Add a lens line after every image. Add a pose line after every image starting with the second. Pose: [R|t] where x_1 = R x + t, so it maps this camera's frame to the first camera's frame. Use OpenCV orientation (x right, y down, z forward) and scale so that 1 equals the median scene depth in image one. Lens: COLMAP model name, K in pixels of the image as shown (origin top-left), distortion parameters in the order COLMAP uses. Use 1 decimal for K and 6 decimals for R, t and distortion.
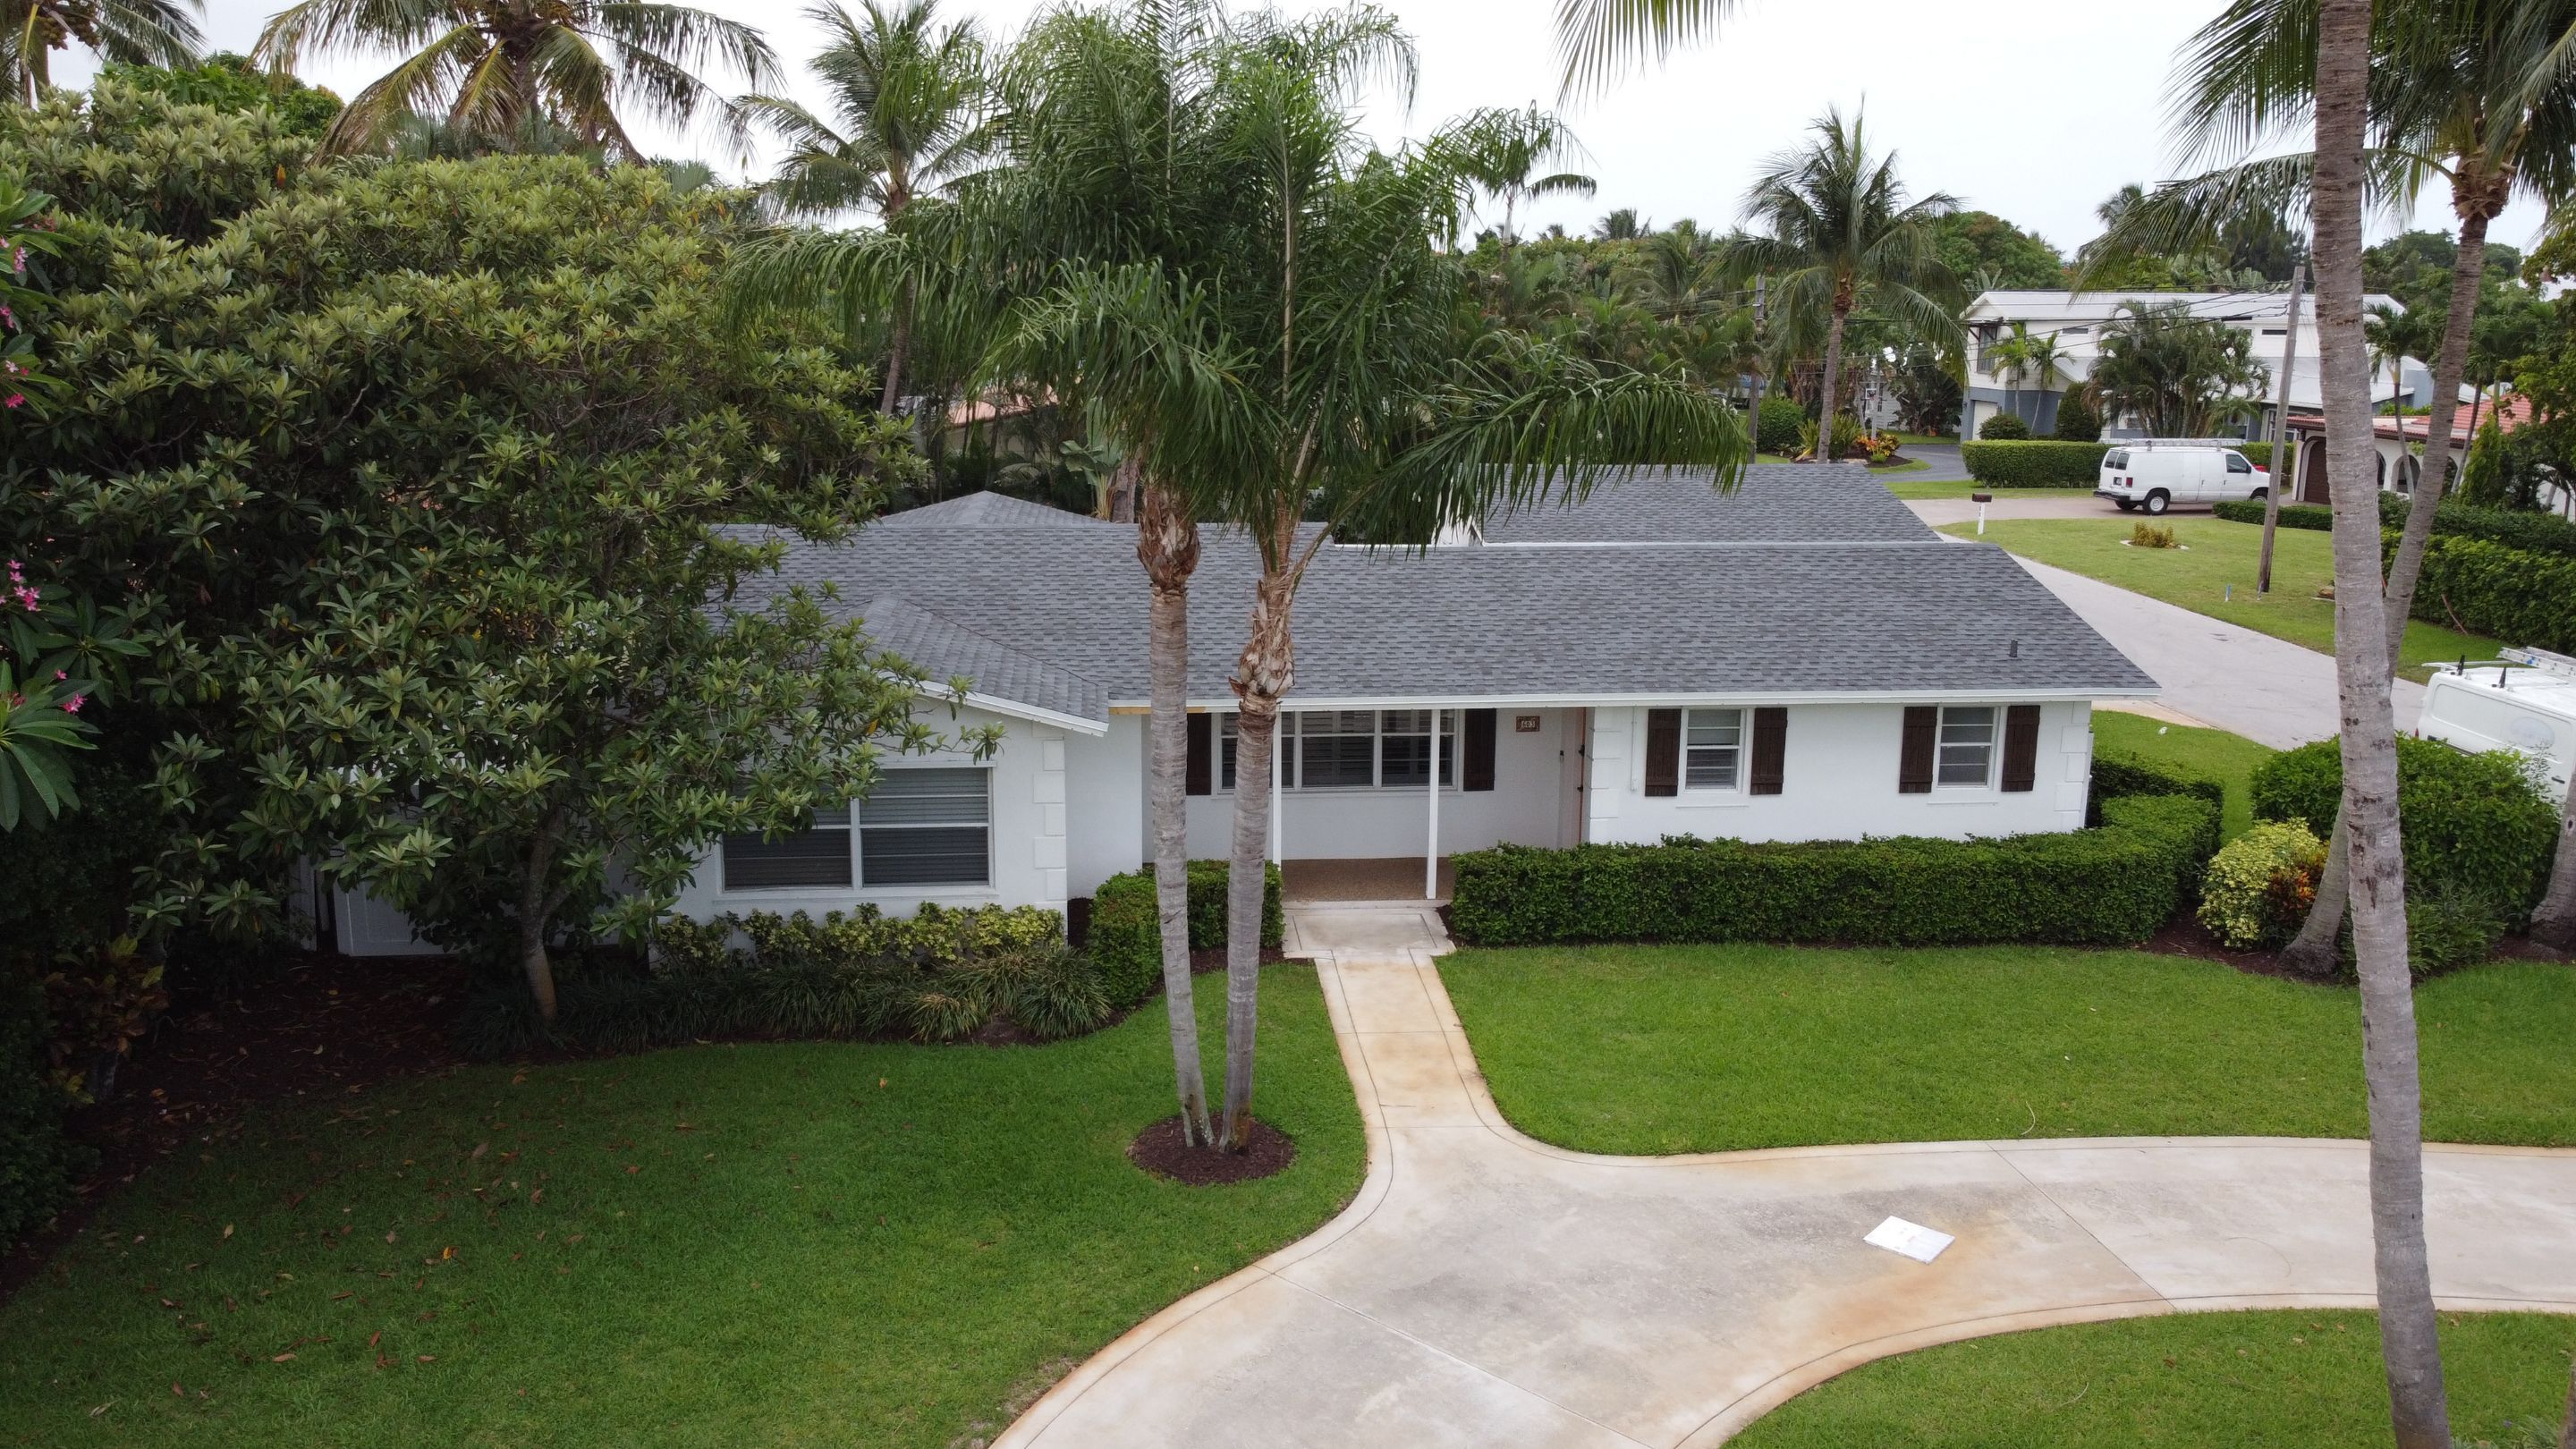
lens RADIAL K [[1942.3, 0, 1290.8], [0, 1942.3, 729.7], [0, 0, 1]] dist [0.010845, -0.015833]
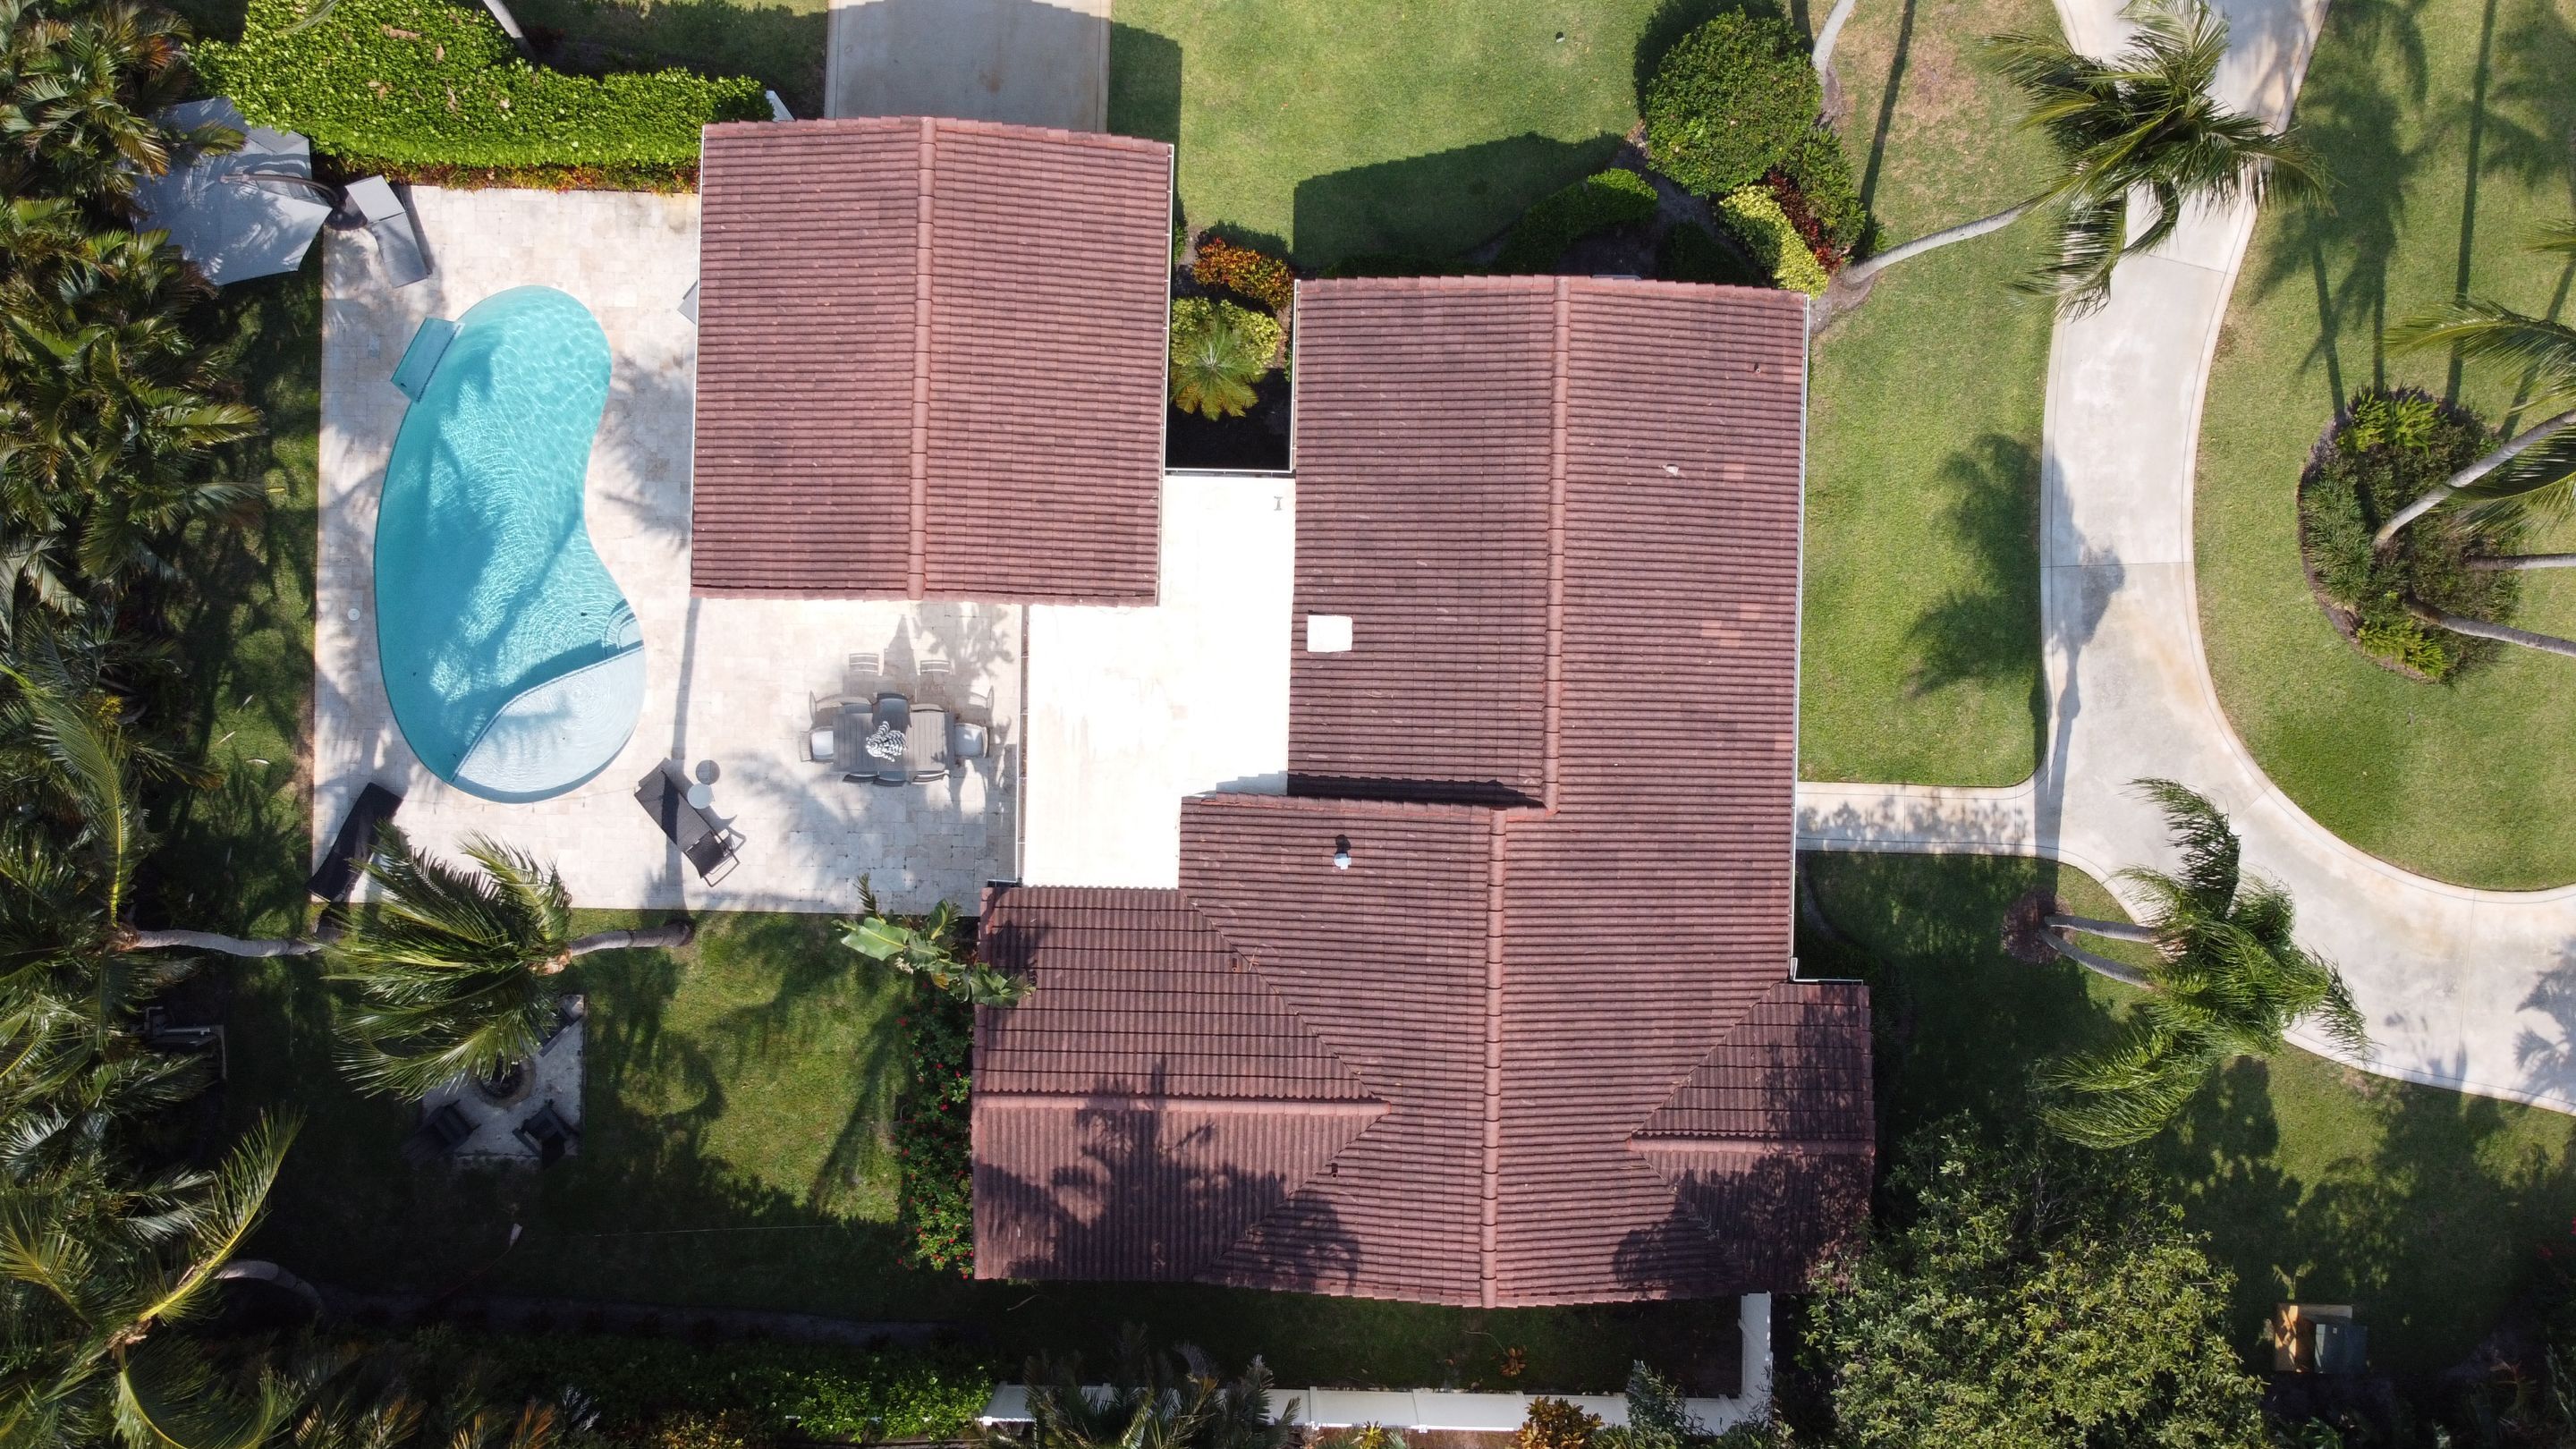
lens RADIAL K [[1942.3, 0, 1277.8], [0, 1942.3, 712.1], [0, 0, 1]] dist [0.010845, -0.015833]
pose [[0.118755, -0.992910, -0.005176, 0.083489], [0.204514, 0.019358, 0.978672, -1.588440], [-0.971633, -0.117281, 0.205363, 1.046266]]
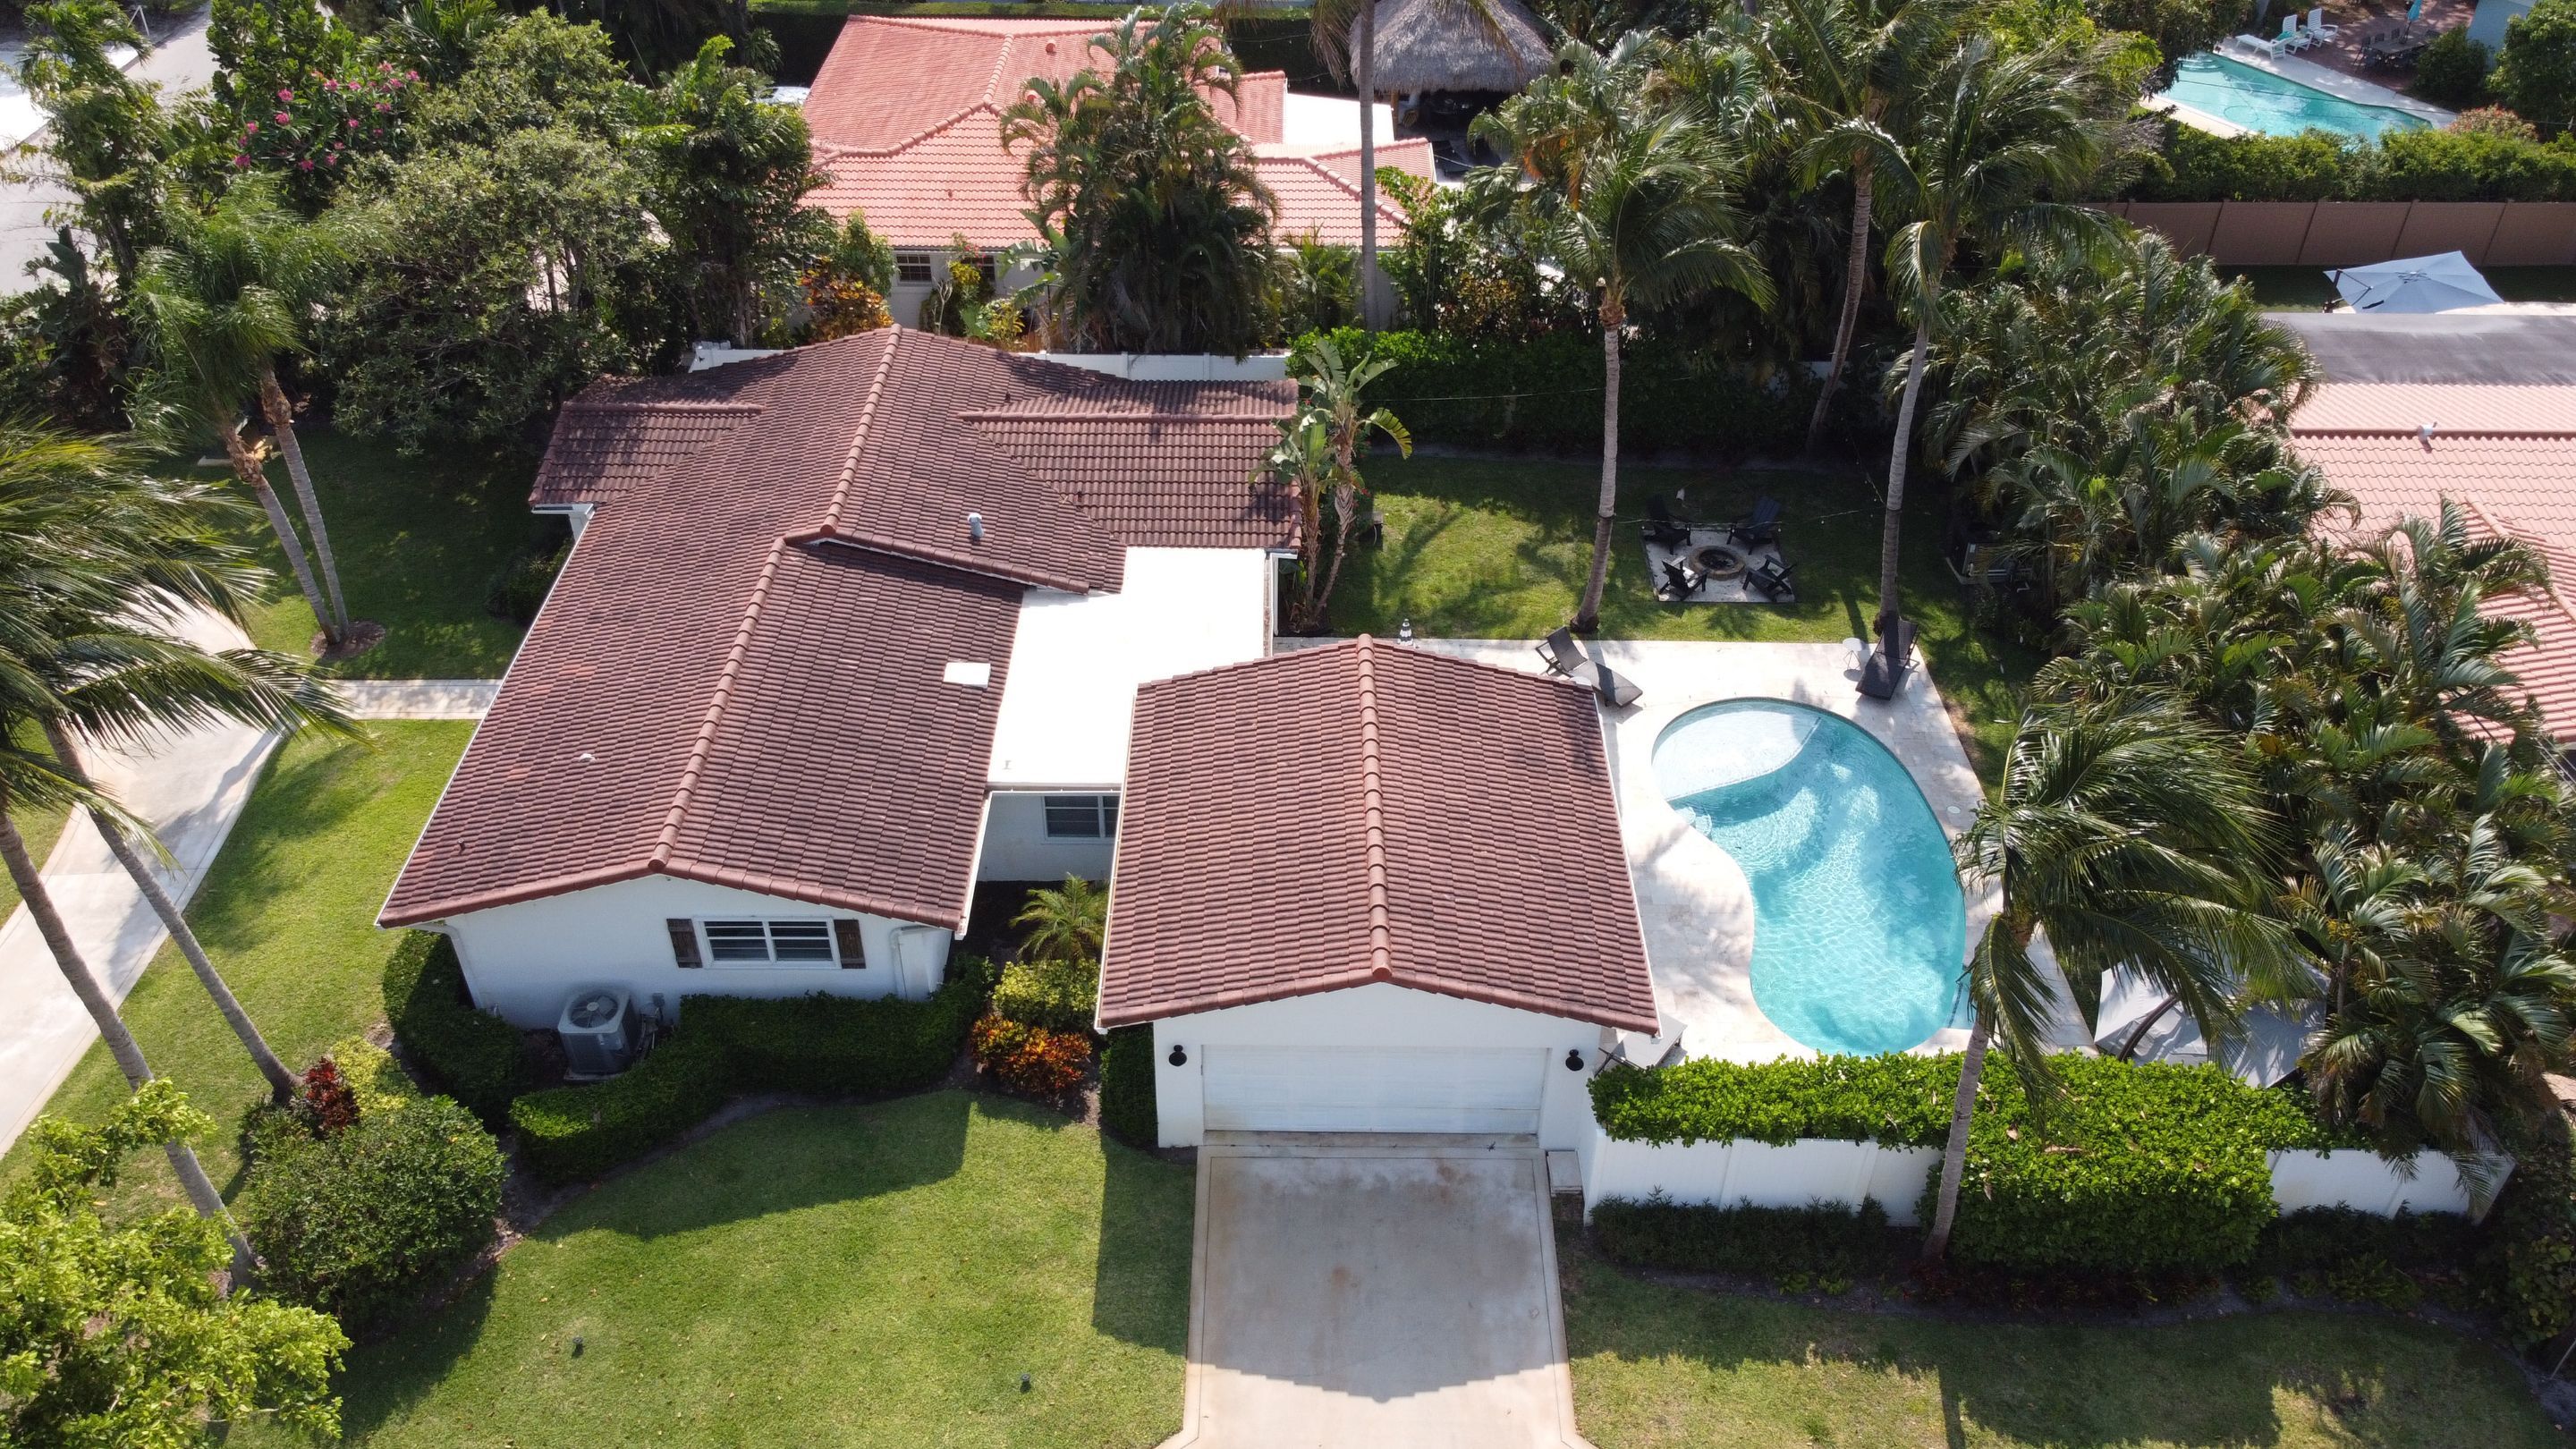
lens RADIAL K [[1942.3, 0, 1261.1], [0, 1942.3, 728.5], [0, 0, 1]] dist [0.010845, -0.015833]
pose [[-0.102944, 0.605793, -0.788934, 1.350687], [-0.229393, 0.757309, 0.611442, -1.065989], [0.967875, 0.243920, 0.061005, 1.464587]]
